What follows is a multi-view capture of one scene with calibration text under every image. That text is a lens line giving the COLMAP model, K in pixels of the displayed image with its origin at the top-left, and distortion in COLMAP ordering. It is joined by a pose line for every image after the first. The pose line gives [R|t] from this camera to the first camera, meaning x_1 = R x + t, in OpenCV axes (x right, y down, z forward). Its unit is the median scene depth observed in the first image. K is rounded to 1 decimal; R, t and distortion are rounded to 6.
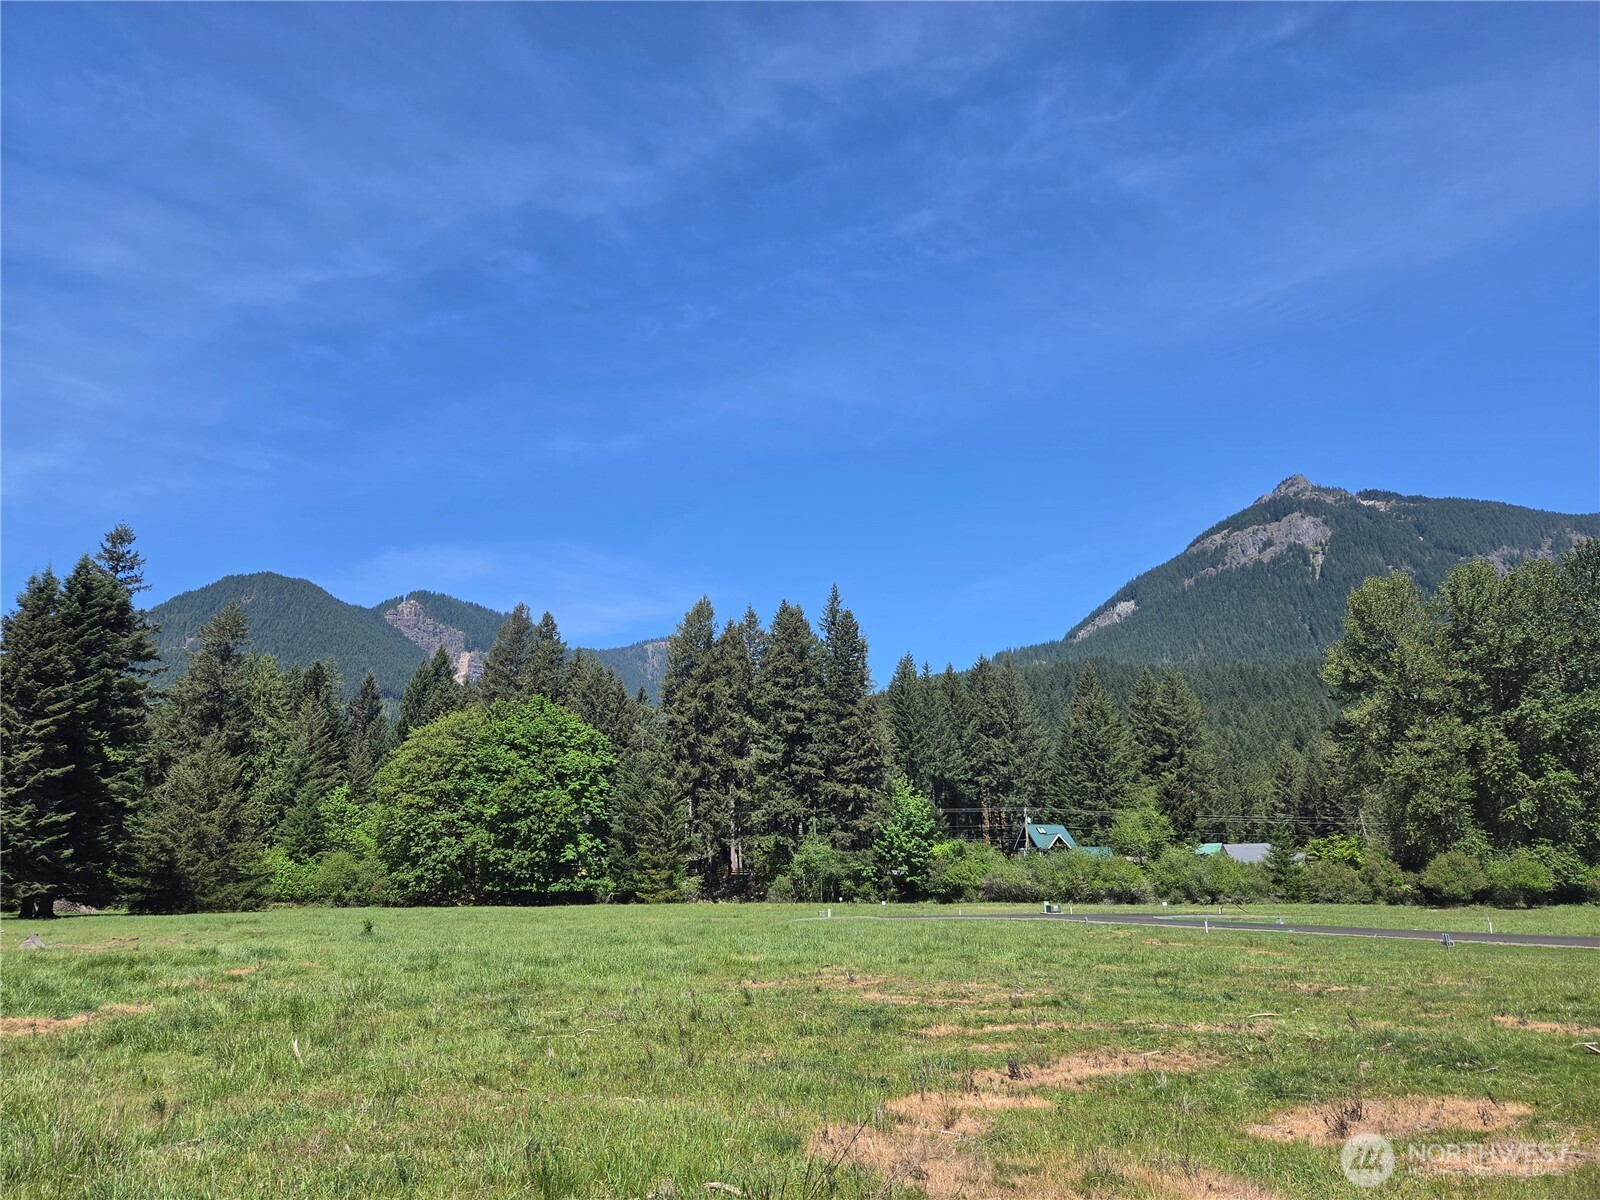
lens RADIAL K [[1063.3, 0, 789.3], [0, 1063.3, 587.0], [0, 0, 1]] dist [0.068716, -0.053330]
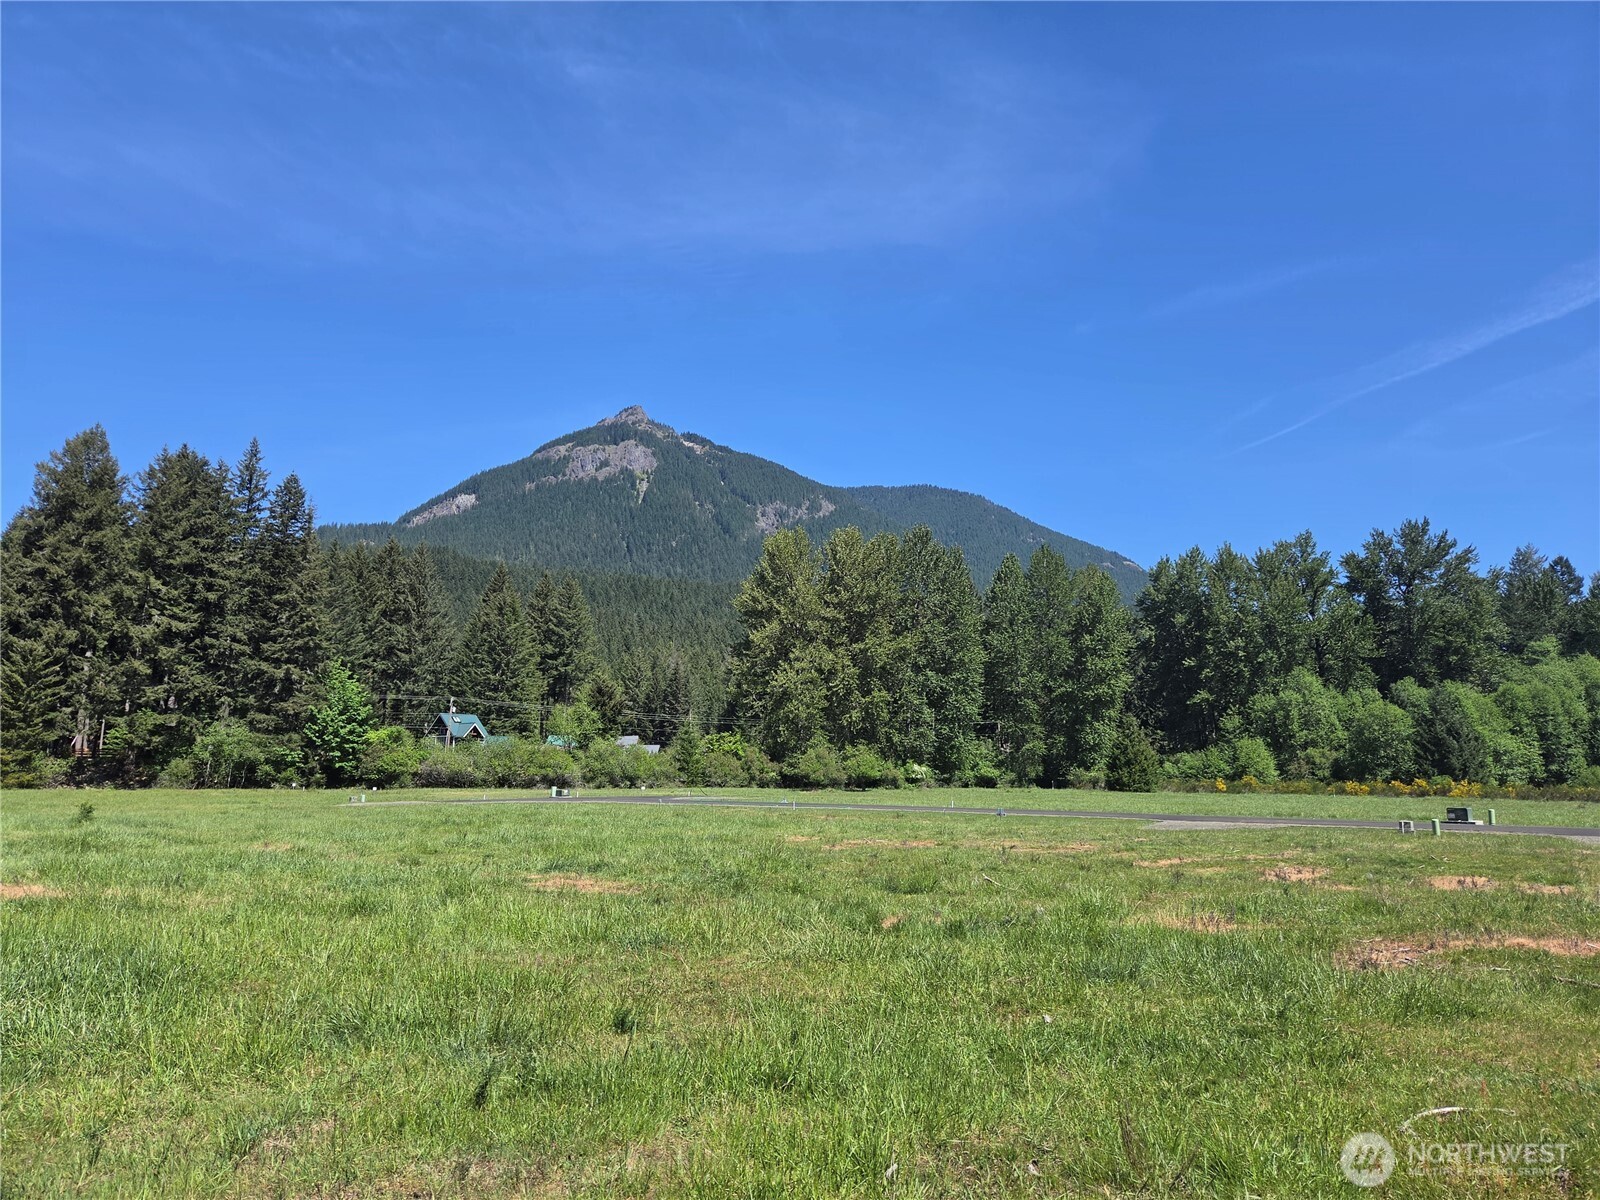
lens RADIAL K [[1063.3, 0, 797.2], [0, 1063.3, 583.5], [0, 0, 1]] dist [0.068716, -0.053330]
pose [[0.805917, 0.118050, 0.580140, -0.127574], [-0.174073, 0.983853, 0.041617, 0.000622], [-0.565860, -0.134526, 0.813453, 0.000944]]
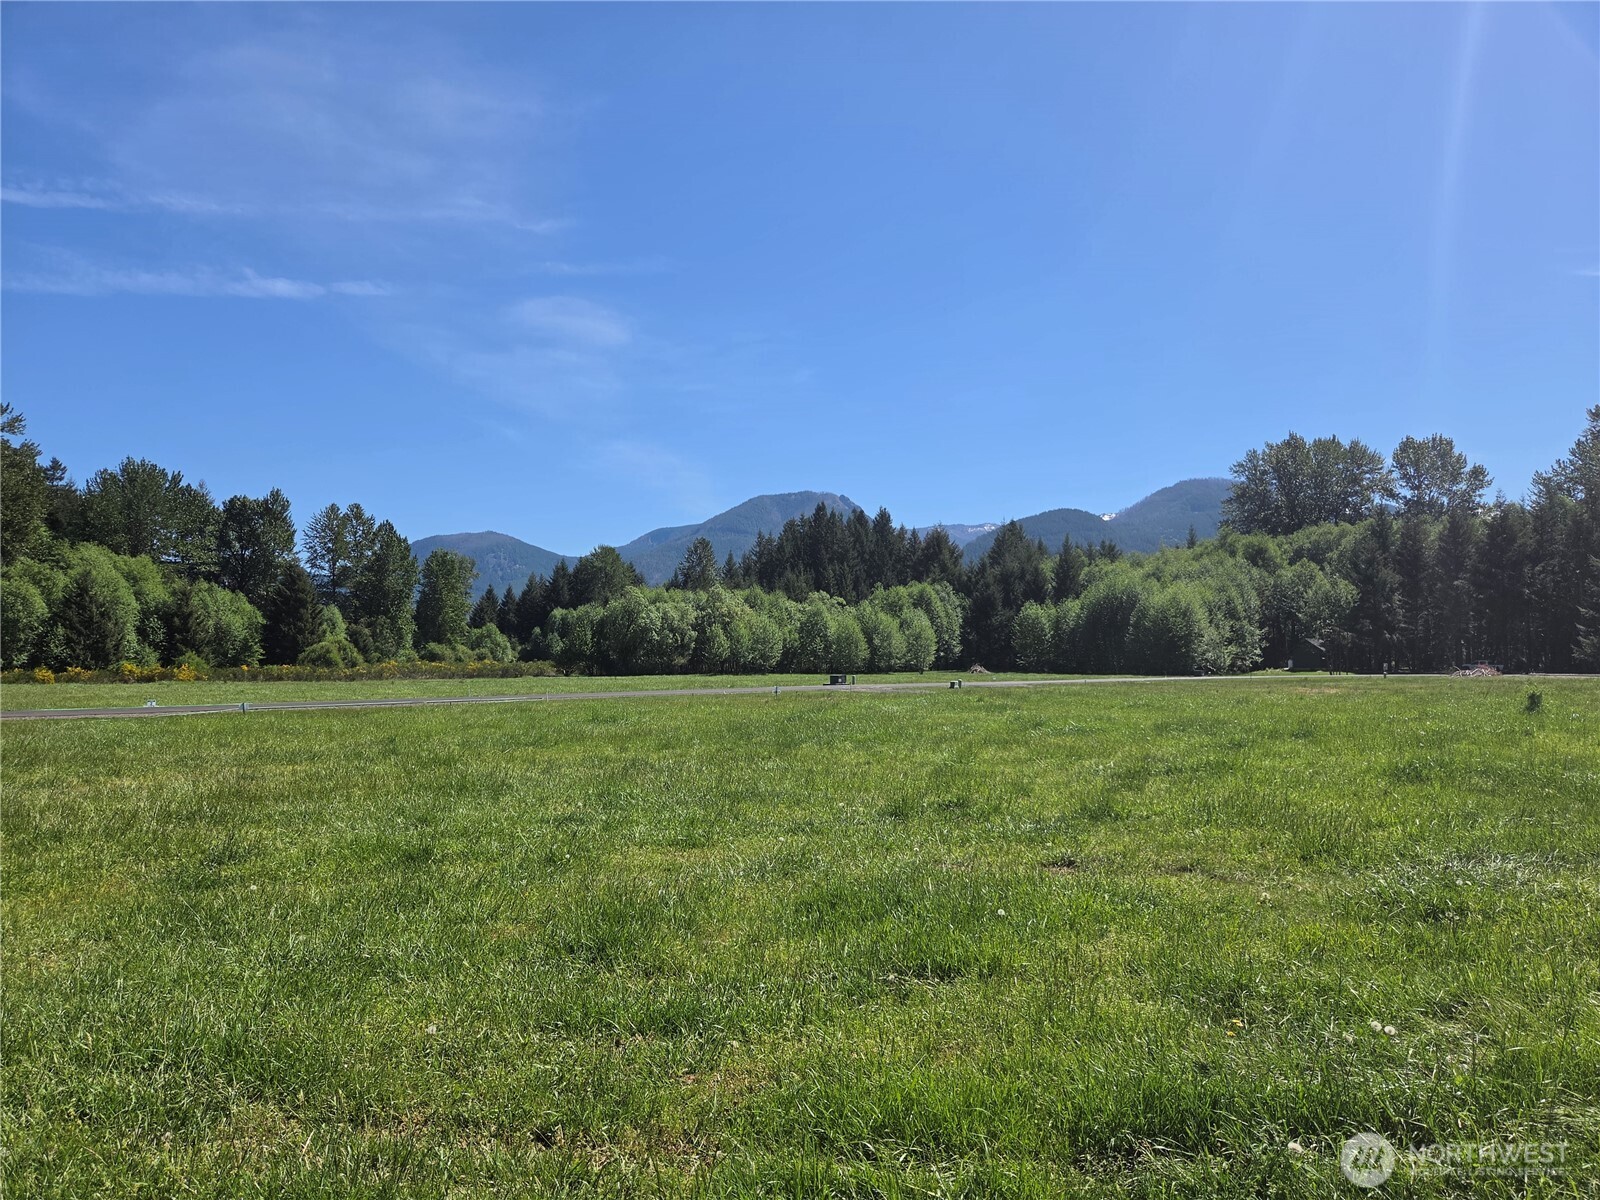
lens RADIAL K [[1063.3, 0, 800.8], [0, 1063.3, 607.6], [0, 0, 1]] dist [0.068716, -0.053330]
pose [[-0.555742, 0.056535, 0.829430, -0.183614], [-0.216557, 0.953398, -0.210084, 0.133216], [-0.802654, -0.296371, -0.517601, 0.458960]]
